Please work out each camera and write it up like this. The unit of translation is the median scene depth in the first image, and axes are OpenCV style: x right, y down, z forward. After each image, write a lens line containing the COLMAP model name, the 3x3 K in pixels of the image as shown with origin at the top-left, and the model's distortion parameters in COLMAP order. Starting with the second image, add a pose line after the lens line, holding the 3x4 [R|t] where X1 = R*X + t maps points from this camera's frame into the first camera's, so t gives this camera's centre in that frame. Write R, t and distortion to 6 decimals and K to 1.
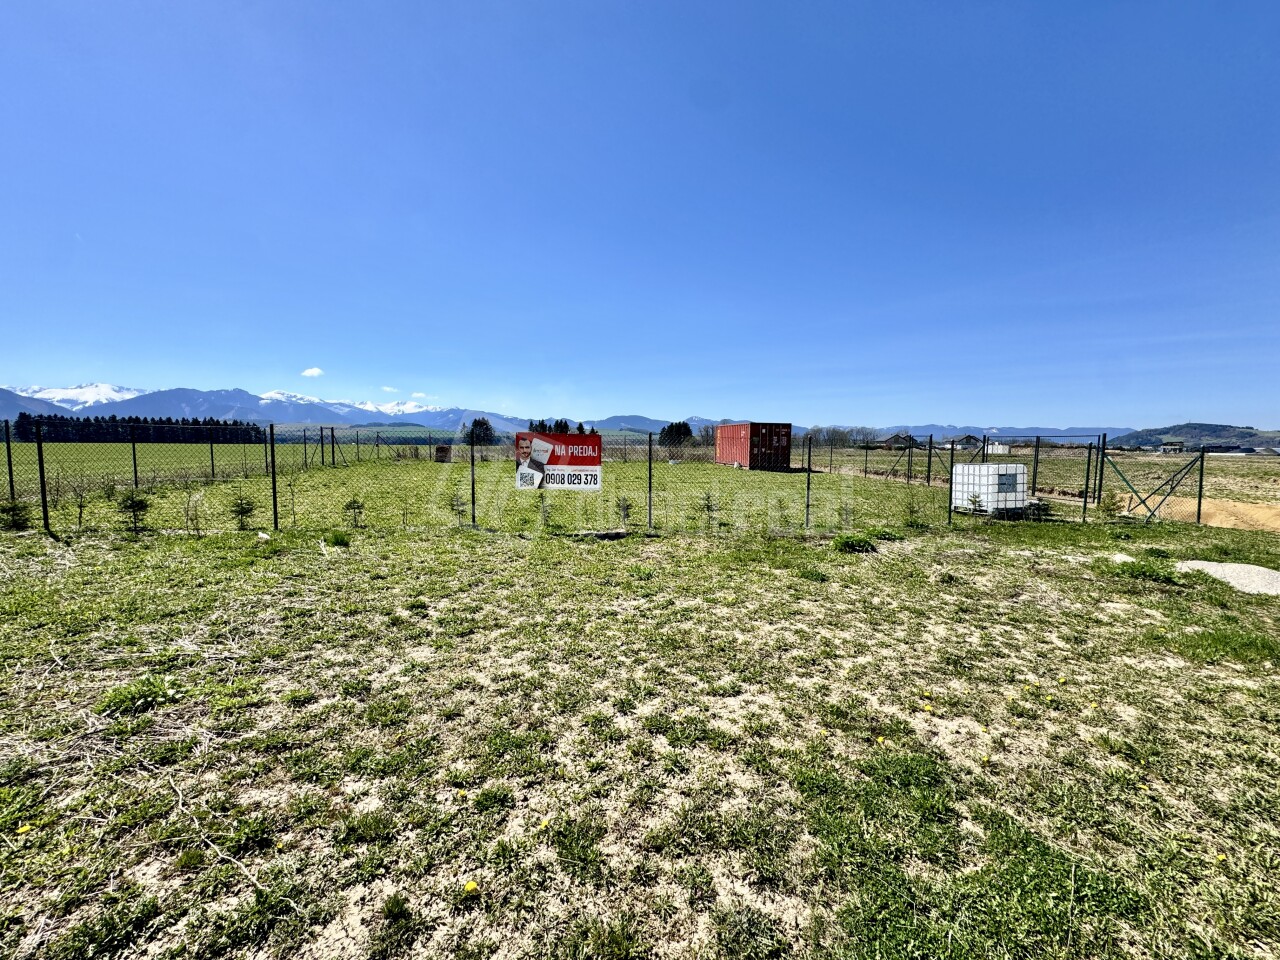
lens RADIAL K [[508.8, 0, 641.8], [0, 508.8, 475.3], [0, 0, 1]] dist [-0.001803, -0.000123]
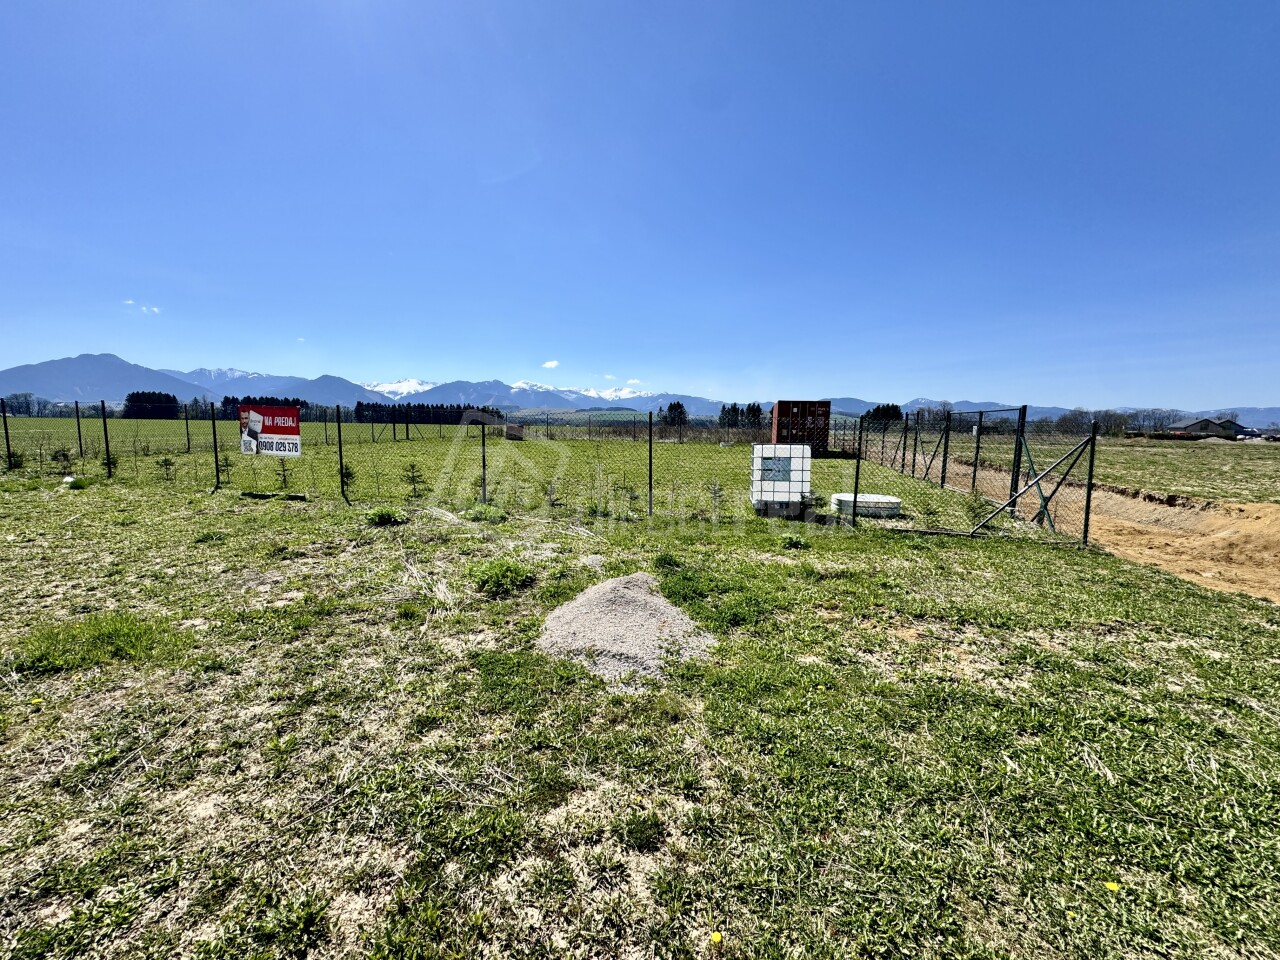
lens RADIAL K [[508.8, 0, 641.8], [0, 508.8, 475.3], [0, 0, 1]] dist [-0.001803, -0.000123]
pose [[0.924163, 0.044567, -0.379390, 1.224477], [-0.032571, 0.998747, 0.037984, 0.002602], [0.380608, -0.022746, 0.924457, 0.295119]]
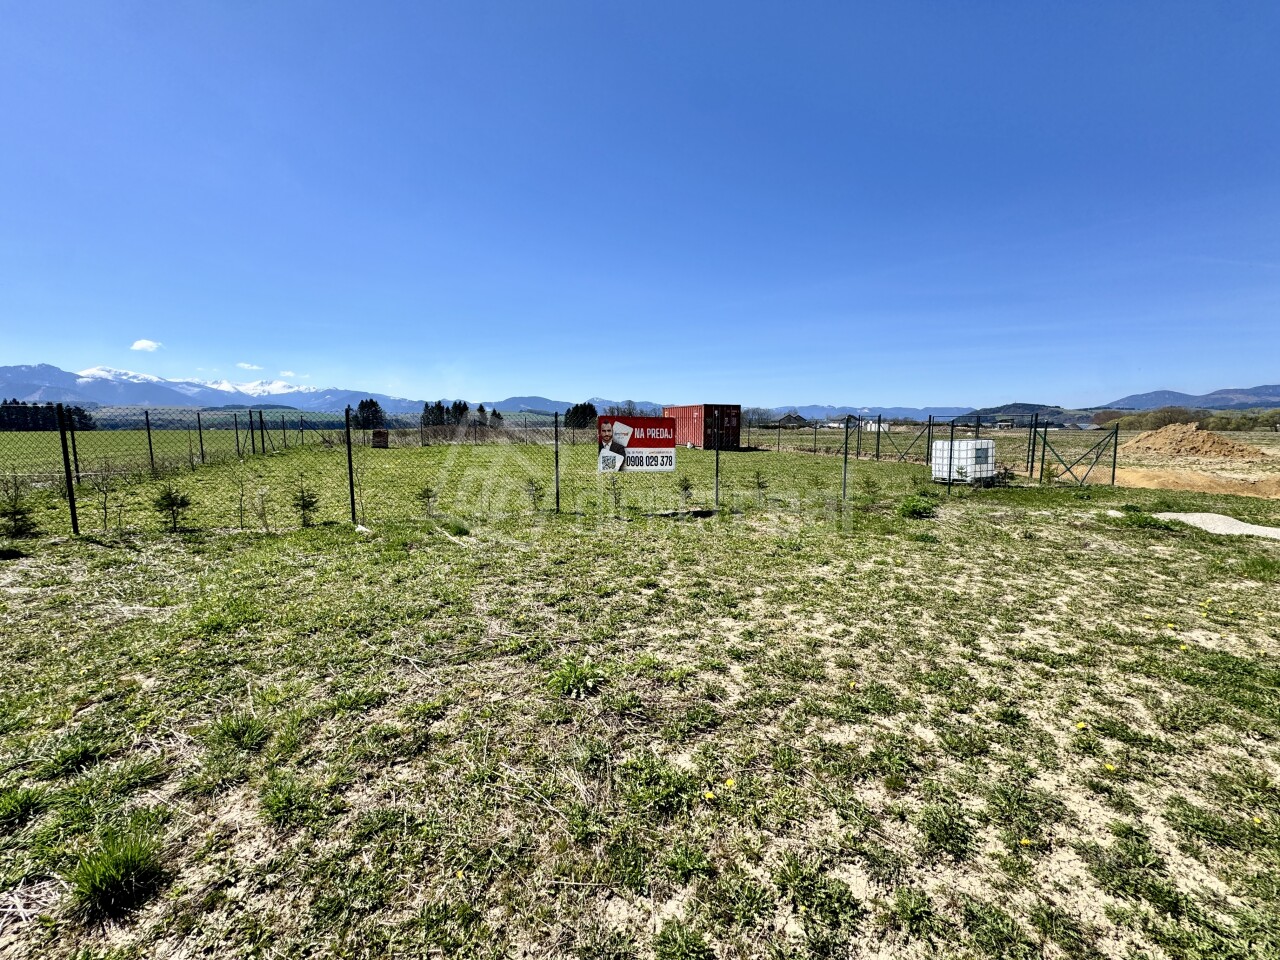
lens RADIAL K [[508.8, 0, 641.8], [0, 508.8, 475.3], [0, 0, 1]] dist [-0.001803, -0.000123]
pose [[0.981872, -0.028783, 0.187346, -0.402950], [0.021955, 0.999021, 0.038419, -0.004094], [-0.188268, -0.033609, 0.981542, -0.006566]]
